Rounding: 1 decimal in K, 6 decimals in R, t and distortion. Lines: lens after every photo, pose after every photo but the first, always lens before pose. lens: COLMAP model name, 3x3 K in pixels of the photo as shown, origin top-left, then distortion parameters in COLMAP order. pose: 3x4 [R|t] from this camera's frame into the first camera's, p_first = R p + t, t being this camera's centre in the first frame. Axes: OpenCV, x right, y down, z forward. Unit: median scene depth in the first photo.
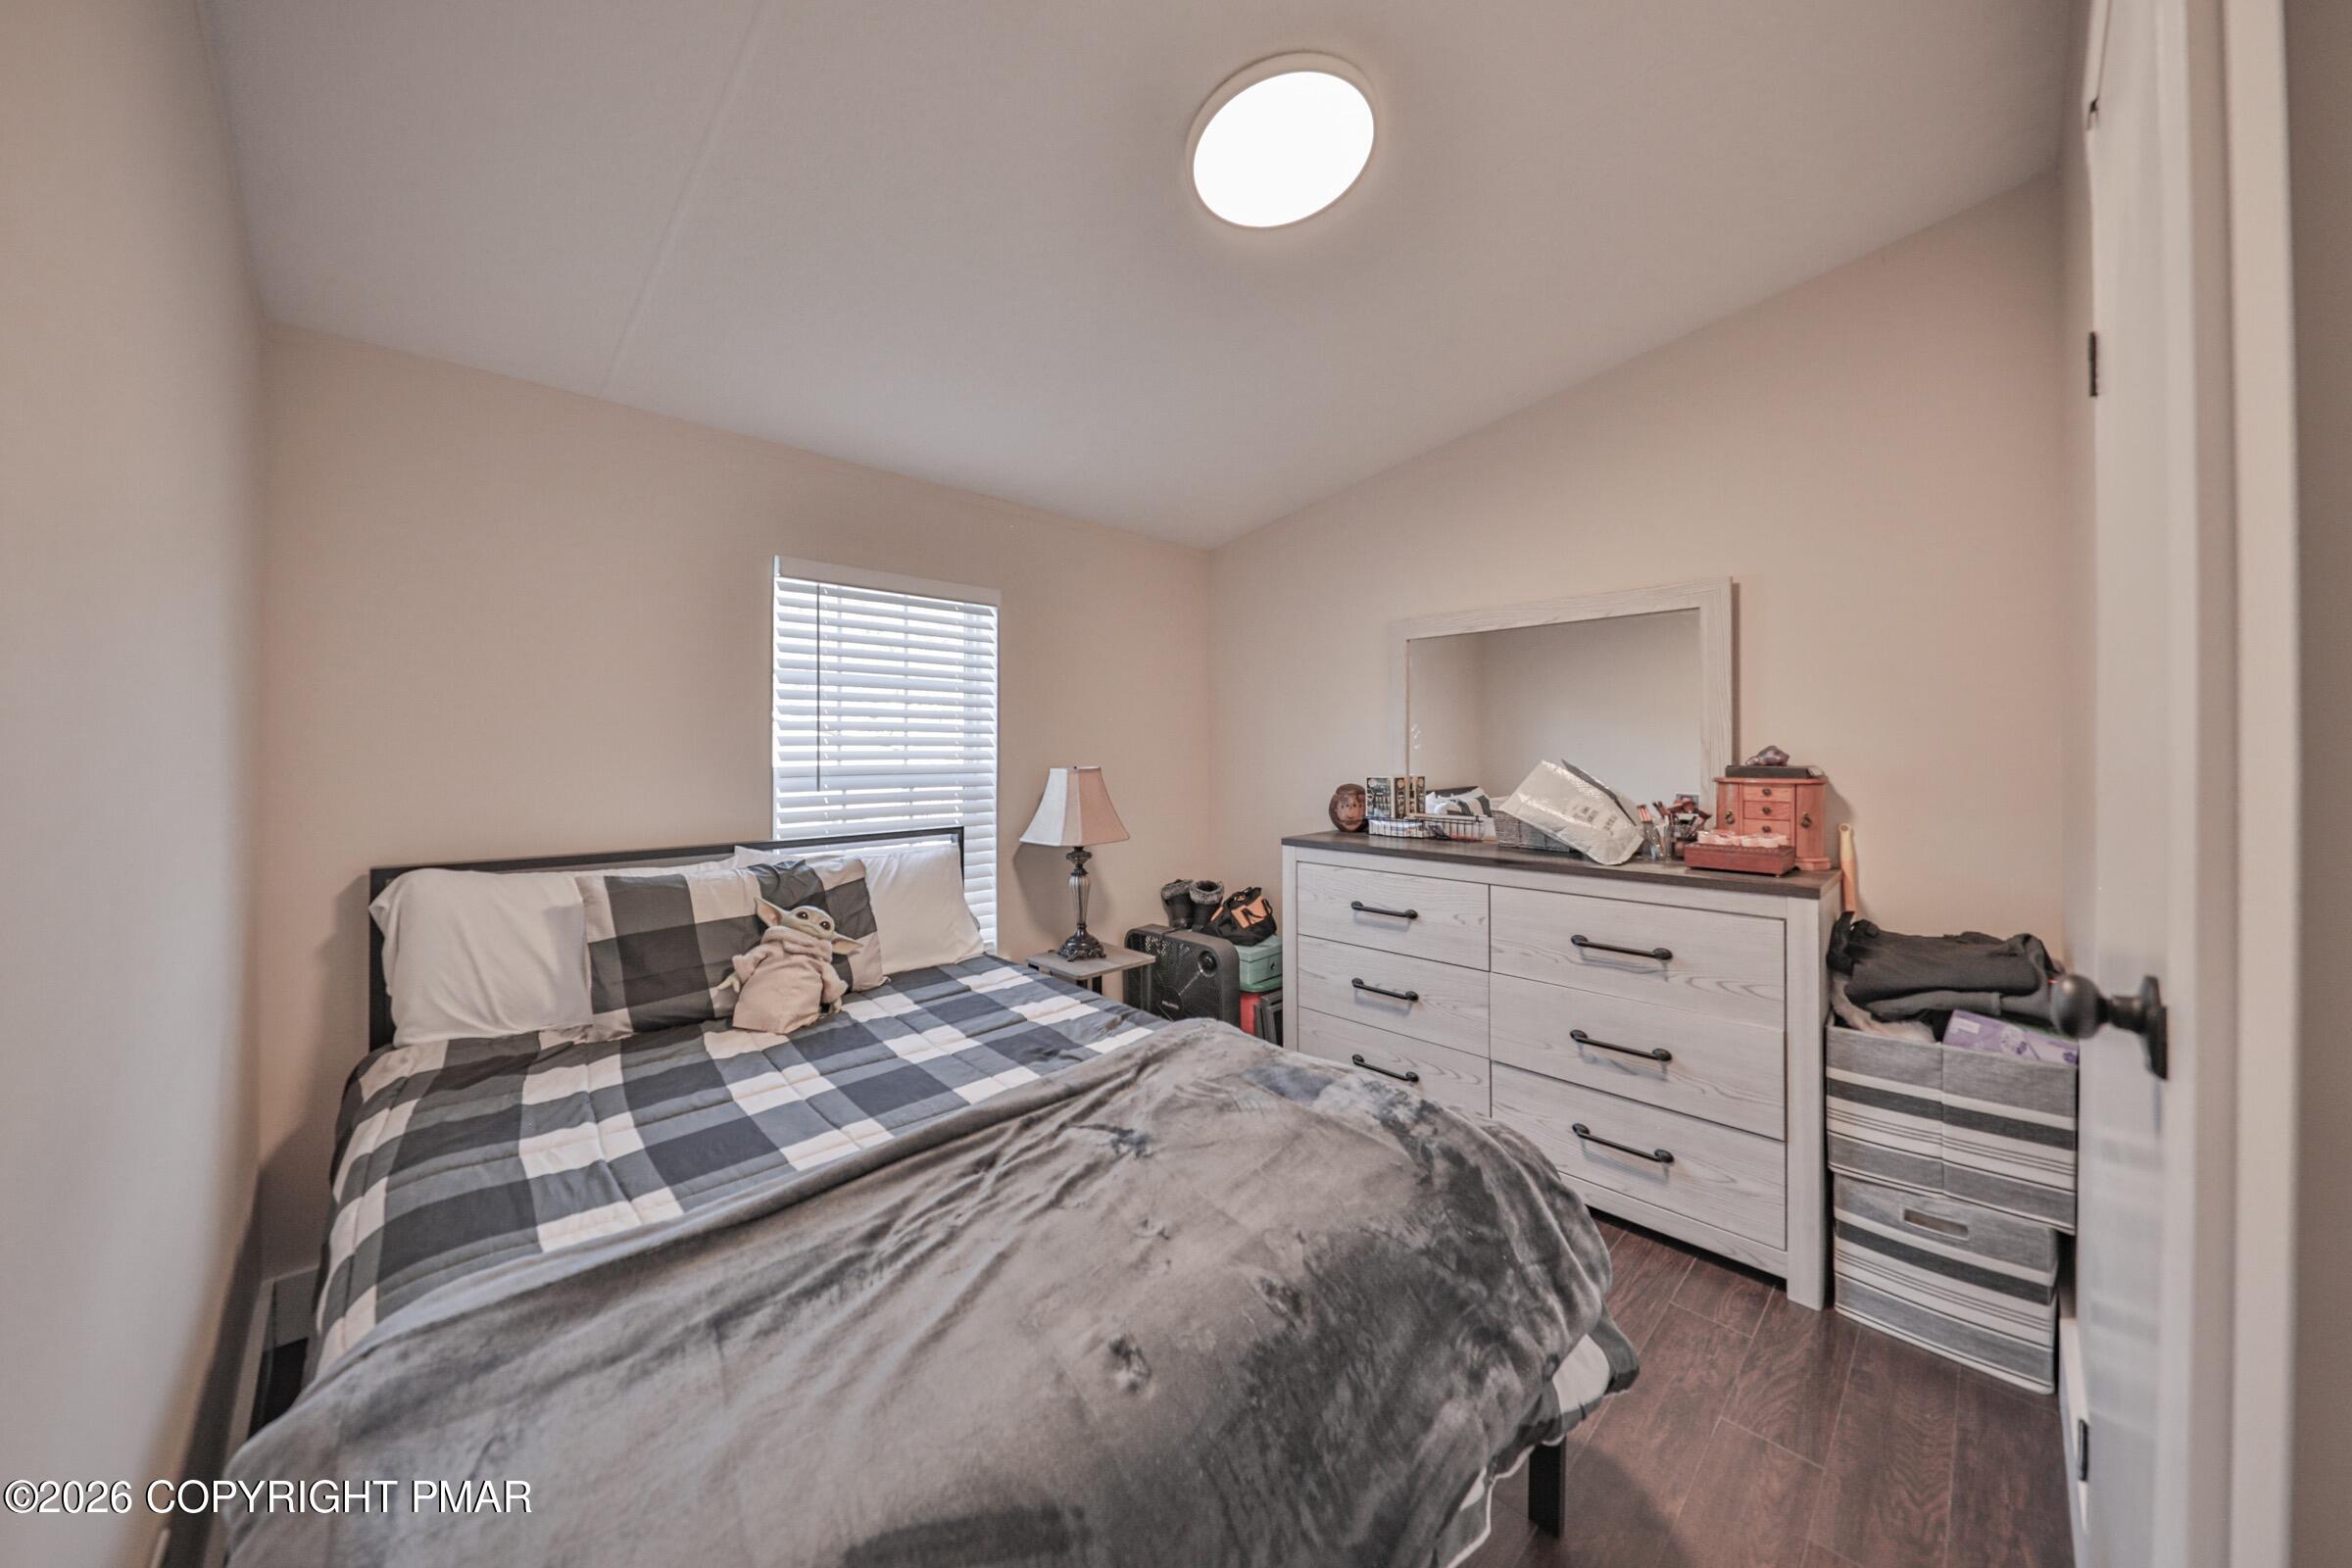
lens RADIAL K [[825.3, 0, 1178.7], [0, 825.3, 732.8], [0, 0, 1]] dist [0.000686, -0.004314]
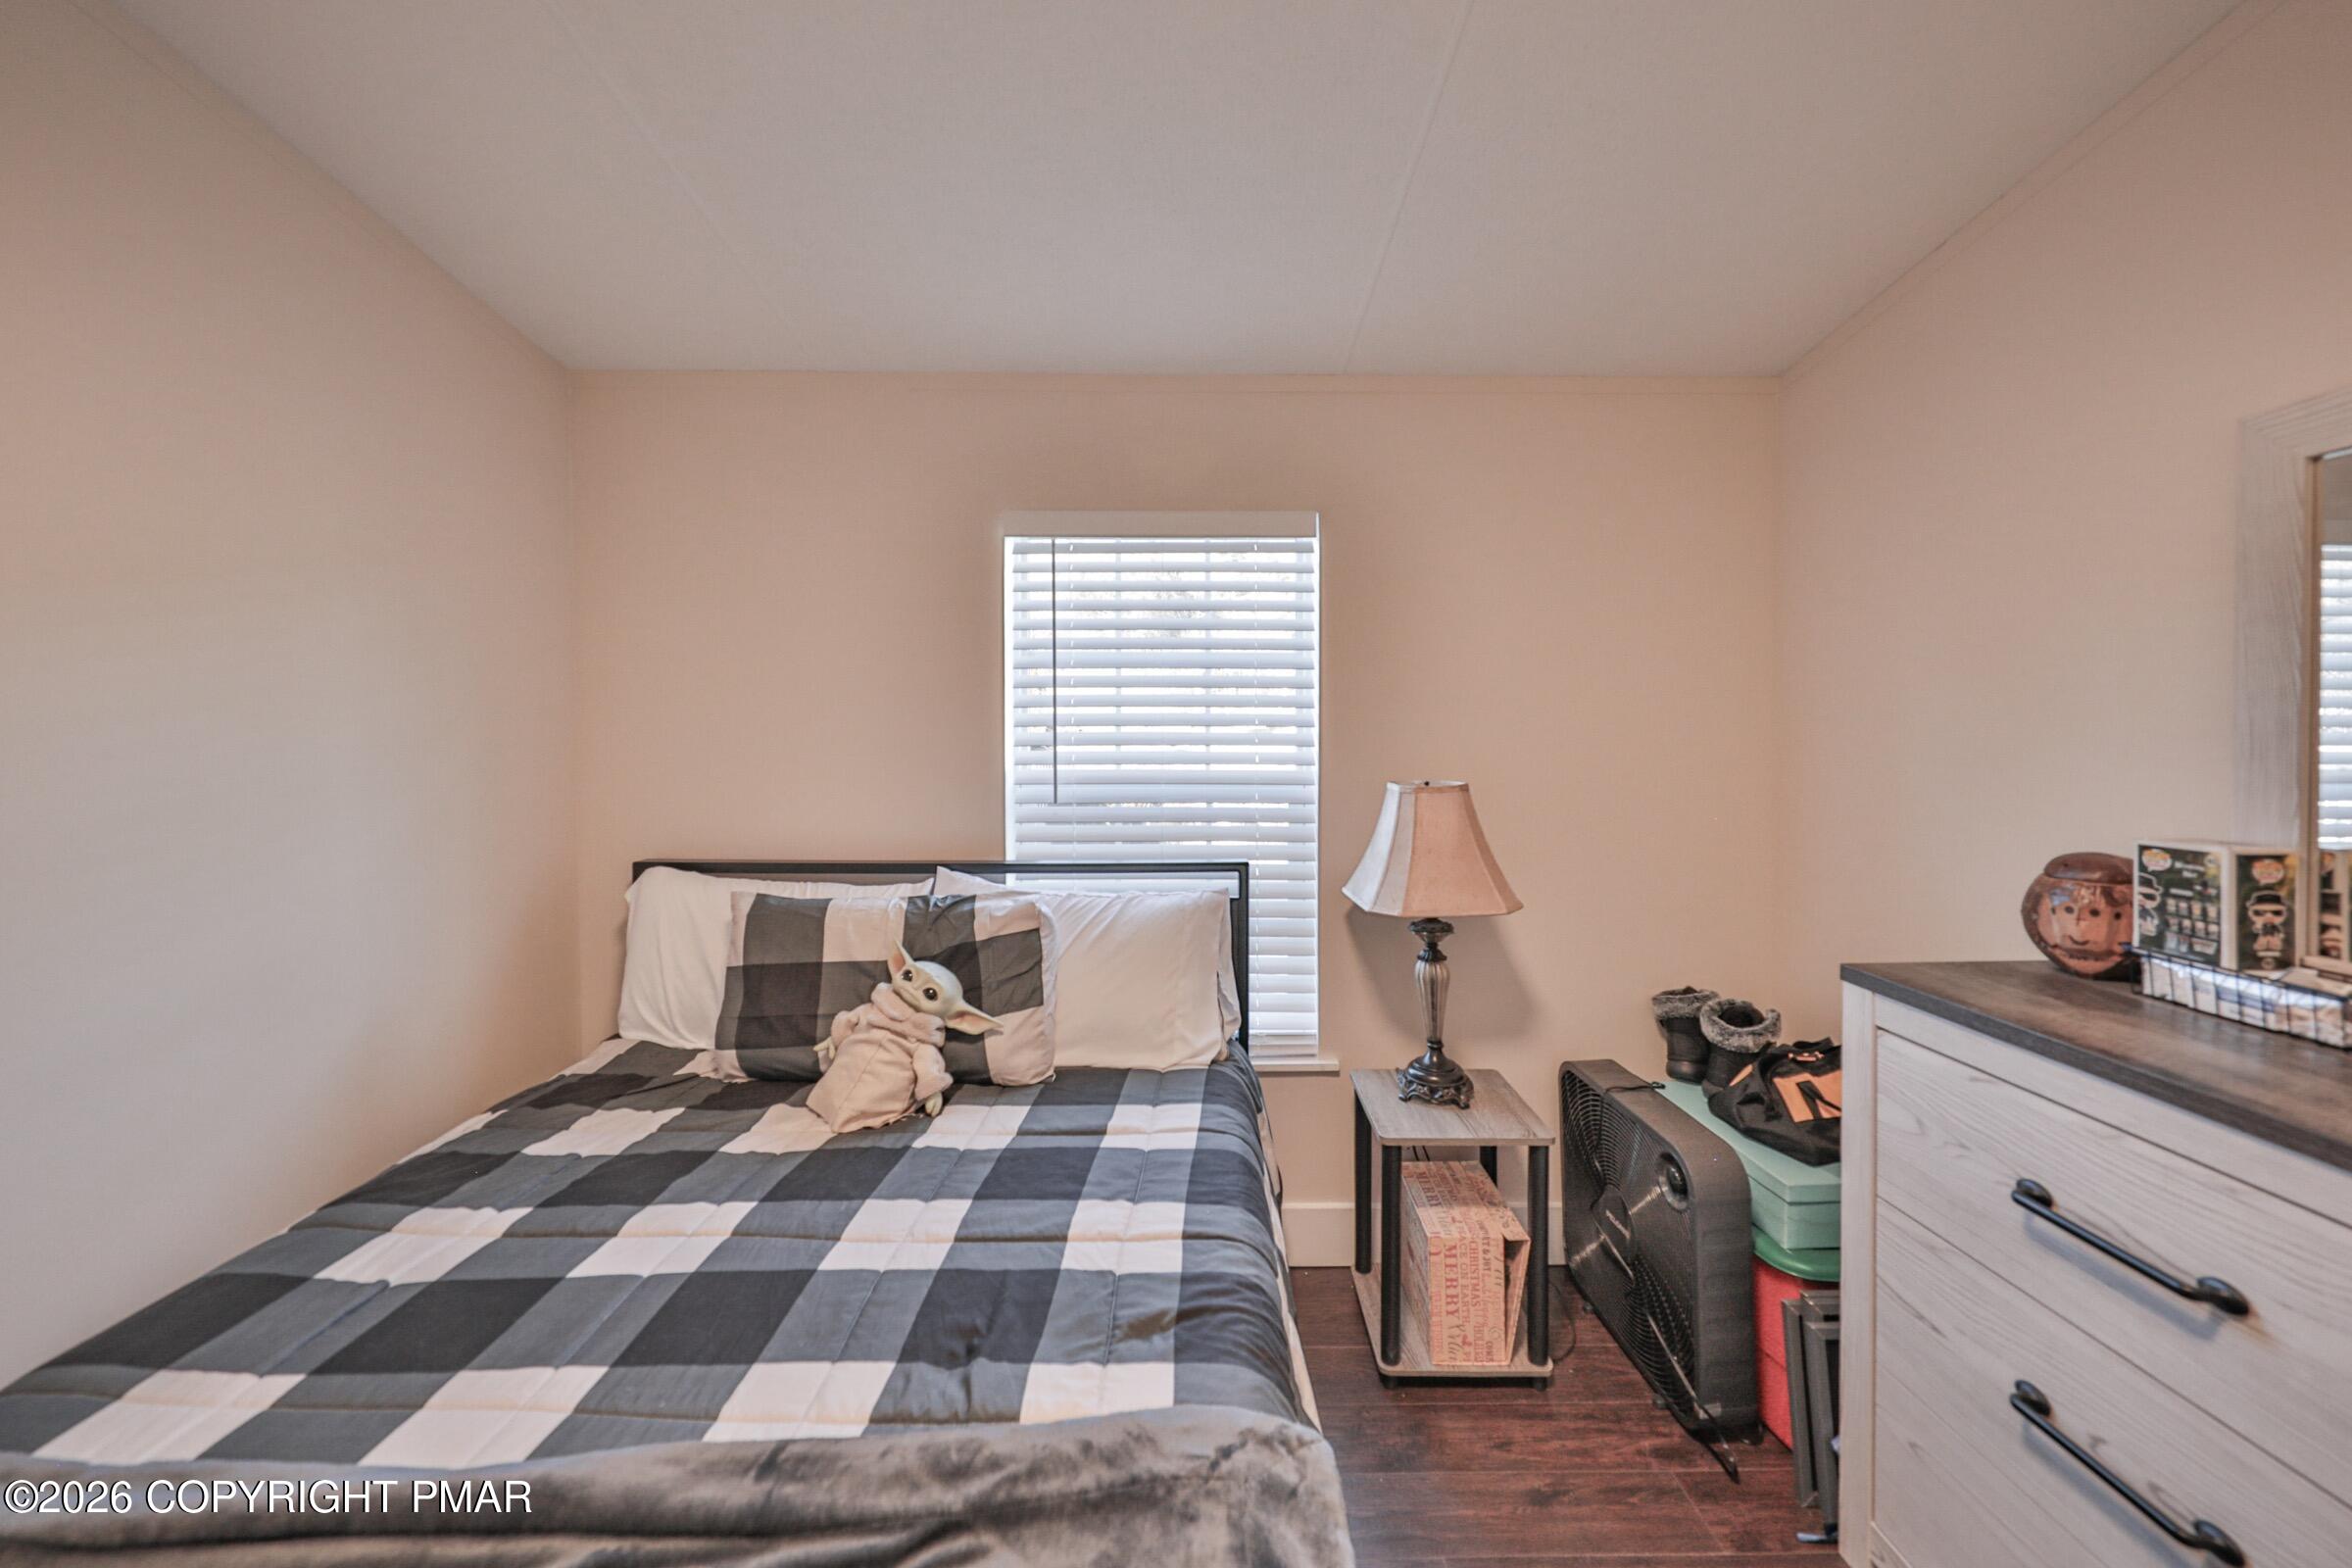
lens RADIAL K [[877.5, 0, 1180.7], [0, 877.5, 708.2], [0, 0, 1]] dist [-0.000232, -0.003325]
pose [[0.710552, -0.010061, -0.703573, 0.239830], [0.013783, 0.999905, -0.000379, -0.017380], [0.703510, -0.009428, 0.710623, 0.486825]]
